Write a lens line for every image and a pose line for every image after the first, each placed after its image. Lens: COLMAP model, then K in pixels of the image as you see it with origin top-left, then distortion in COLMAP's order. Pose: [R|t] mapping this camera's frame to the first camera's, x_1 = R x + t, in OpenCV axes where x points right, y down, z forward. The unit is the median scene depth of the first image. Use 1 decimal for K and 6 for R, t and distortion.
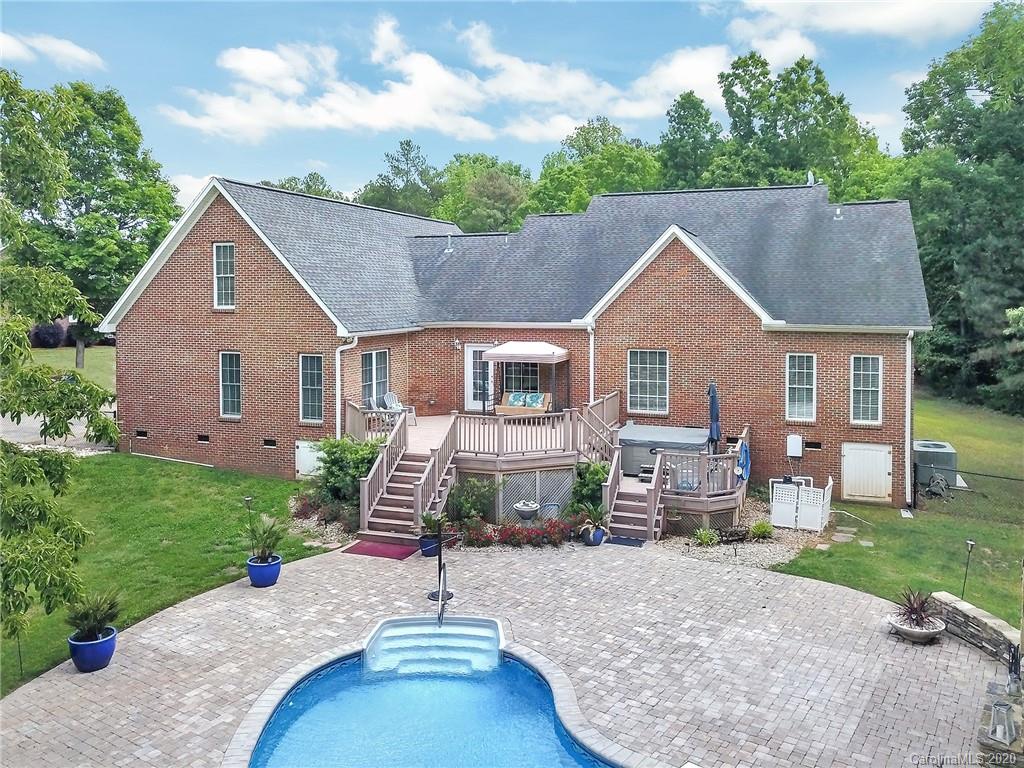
lens RADIAL K [[824.5, 0, 513.5], [0, 824.5, 313.6], [0, 0, 1]] dist [0.003013, -0.003496]
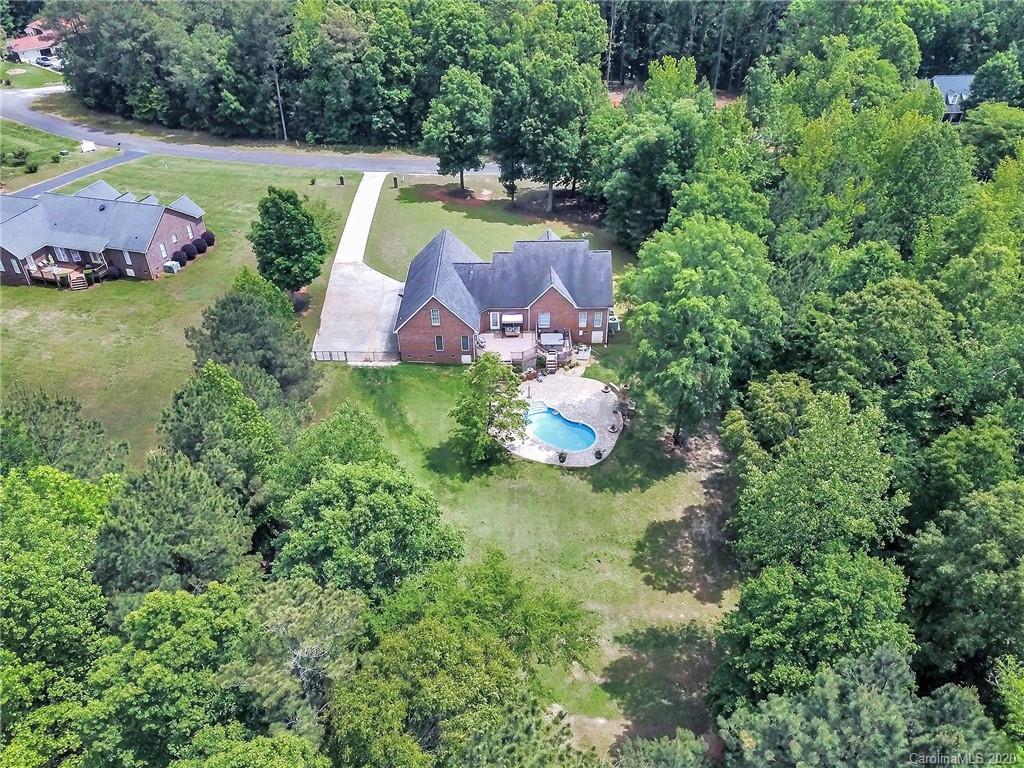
lens RADIAL K [[787.4, 0, 516.8], [0, 787.4, 390.4], [0, 0, 1]] dist [-0.000113, -0.001495]
pose [[0.936629, -0.210104, 0.280328, -1.038294], [0.011183, 0.817719, 0.575509, -1.742735], [-0.350146, -0.535903, 0.768249, -1.909819]]
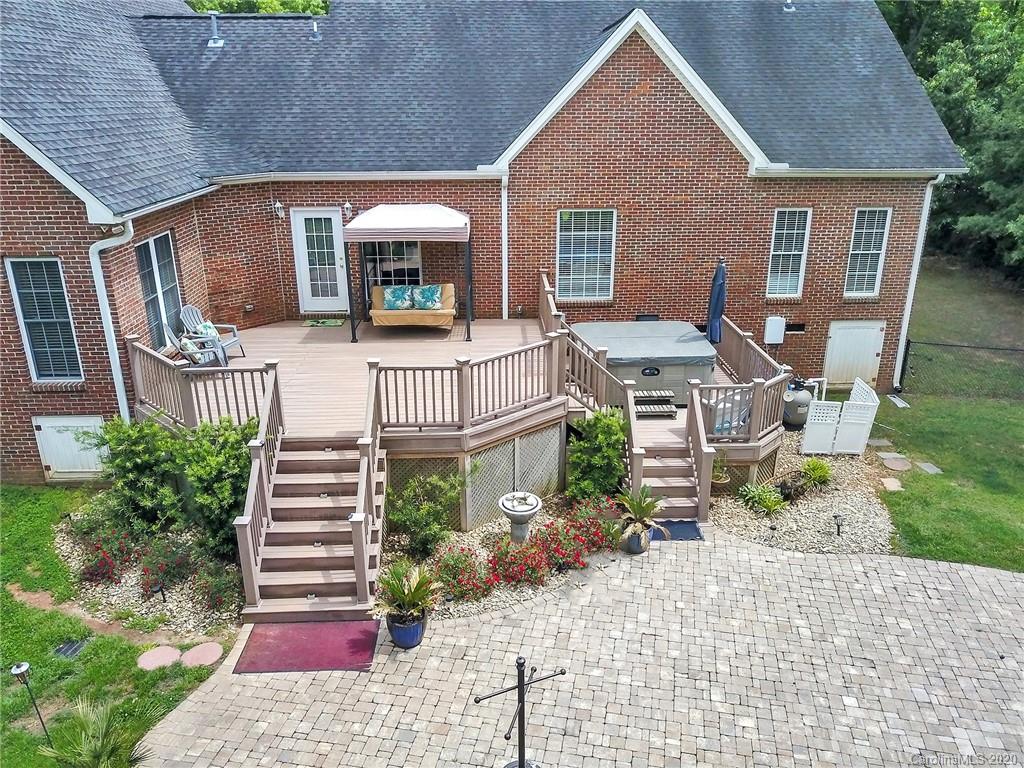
lens RADIAL K [[787.4, 0, 516.8], [0, 787.4, 390.4], [0, 0, 1]] dist [-0.000113, -0.001495]
pose [[0.921093, -0.136250, 0.364725, -0.150239], [0.008705, 0.943742, 0.330569, -0.030819], [-0.389246, -0.301310, 0.870460, 0.411811]]
